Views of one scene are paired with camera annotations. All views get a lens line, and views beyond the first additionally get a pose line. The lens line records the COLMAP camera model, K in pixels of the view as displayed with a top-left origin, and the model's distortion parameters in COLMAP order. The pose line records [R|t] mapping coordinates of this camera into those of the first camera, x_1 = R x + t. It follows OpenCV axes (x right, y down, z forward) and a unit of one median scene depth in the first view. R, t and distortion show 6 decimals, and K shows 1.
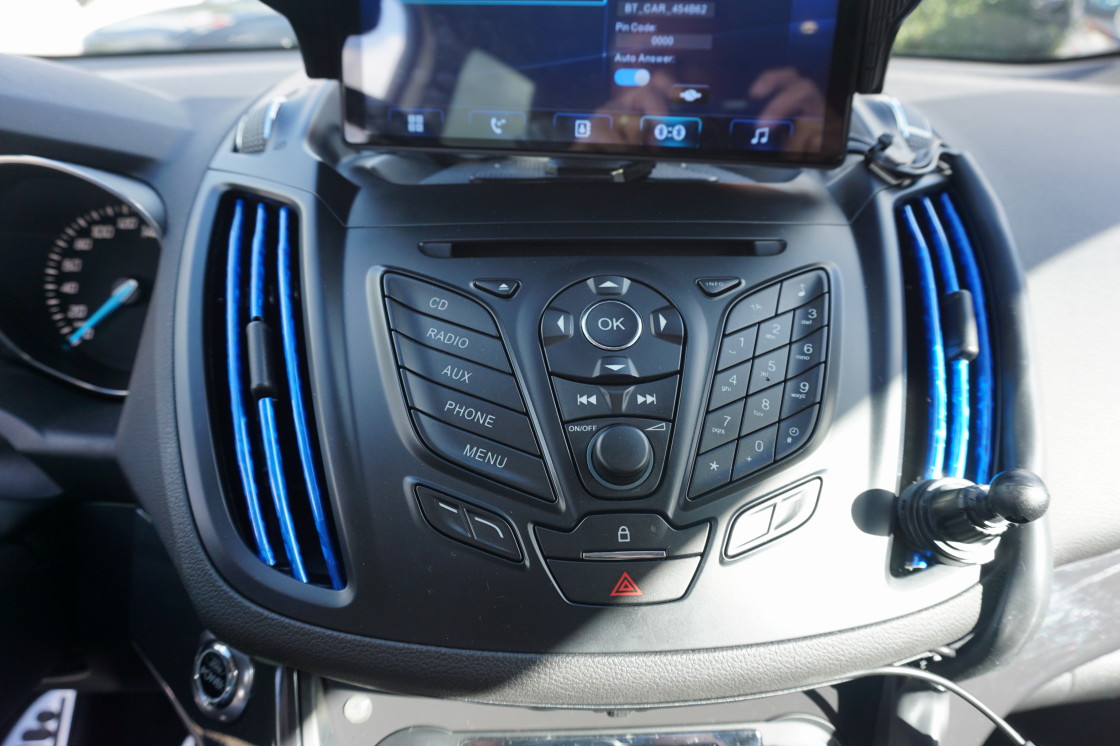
lens RADIAL K [[733.4, 0, 561.1], [0, 733.4, 360.3], [0, 0, 1]] dist [-0.024671, 0.004293]
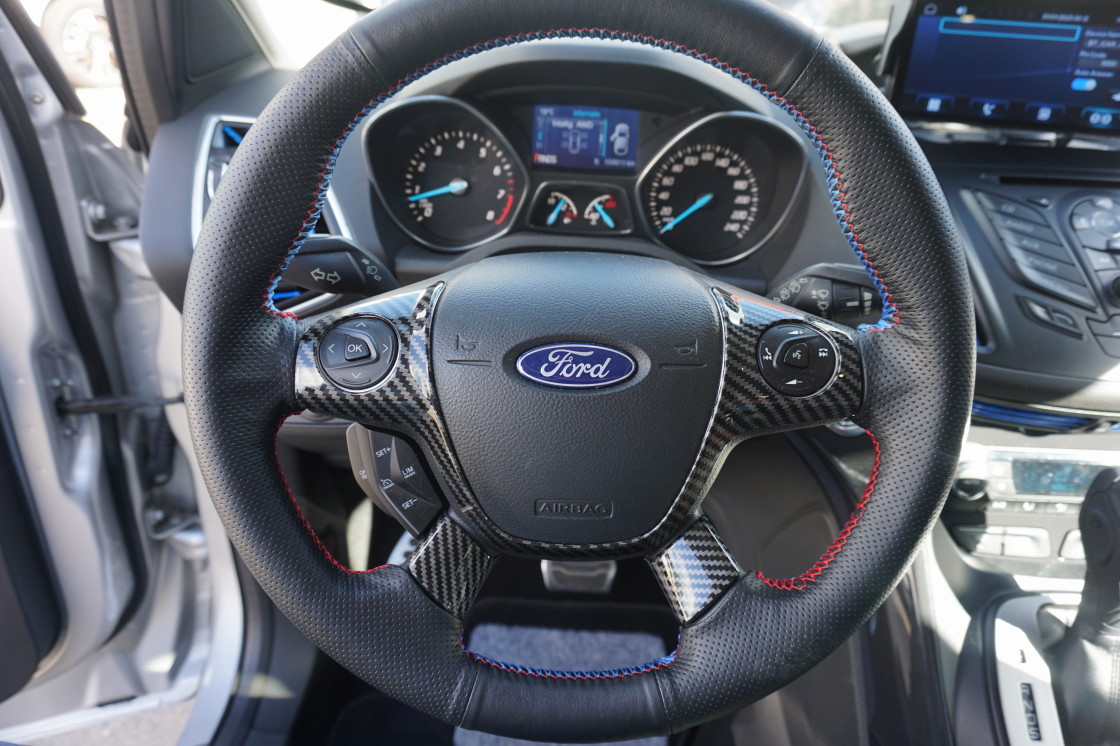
lens RADIAL K [[733.8, 0, 560.0], [0, 733.8, 373.0], [0, 0, 1]] dist [-0.006821, -0.000448]
pose [[0.997912, 0.059903, -0.024137, -1.044932], [-0.058332, 0.996418, 0.061218, 0.247211], [0.027718, -0.059682, 0.997833, -0.765782]]
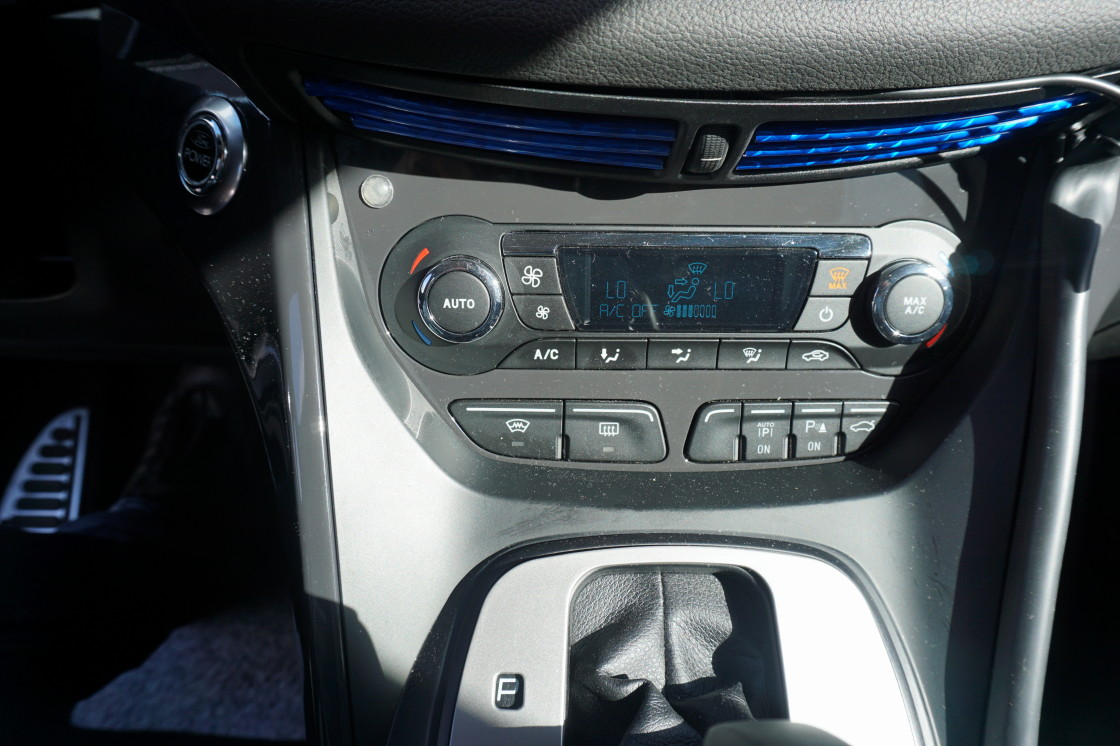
lens RADIAL K [[733.4, 0, 561.1], [0, 733.4, 360.3], [0, 0, 1]] dist [-0.024671, 0.004293]
pose [[0.999557, 0.025251, -0.015735, -0.050304], [-0.021827, 0.981751, 0.188916, 0.450434], [0.020218, -0.188489, 0.981867, 0.149041]]
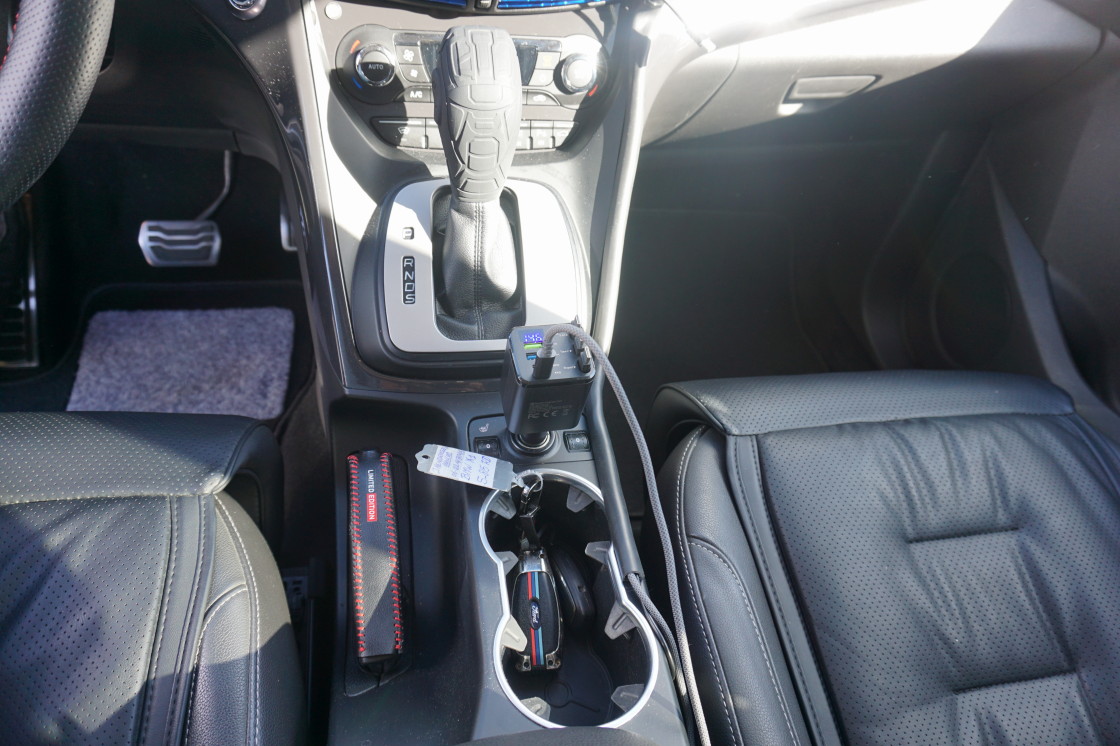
lens RADIAL K [[733.4, 0, 561.1], [0, 733.4, 360.3], [0, 0, 1]] dist [-0.024671, 0.004293]
pose [[0.982221, -0.019982, 0.186662, -0.076193], [-0.050725, 0.929084, 0.366374, 0.524331], [-0.180746, -0.369329, 0.911552, -0.870276]]
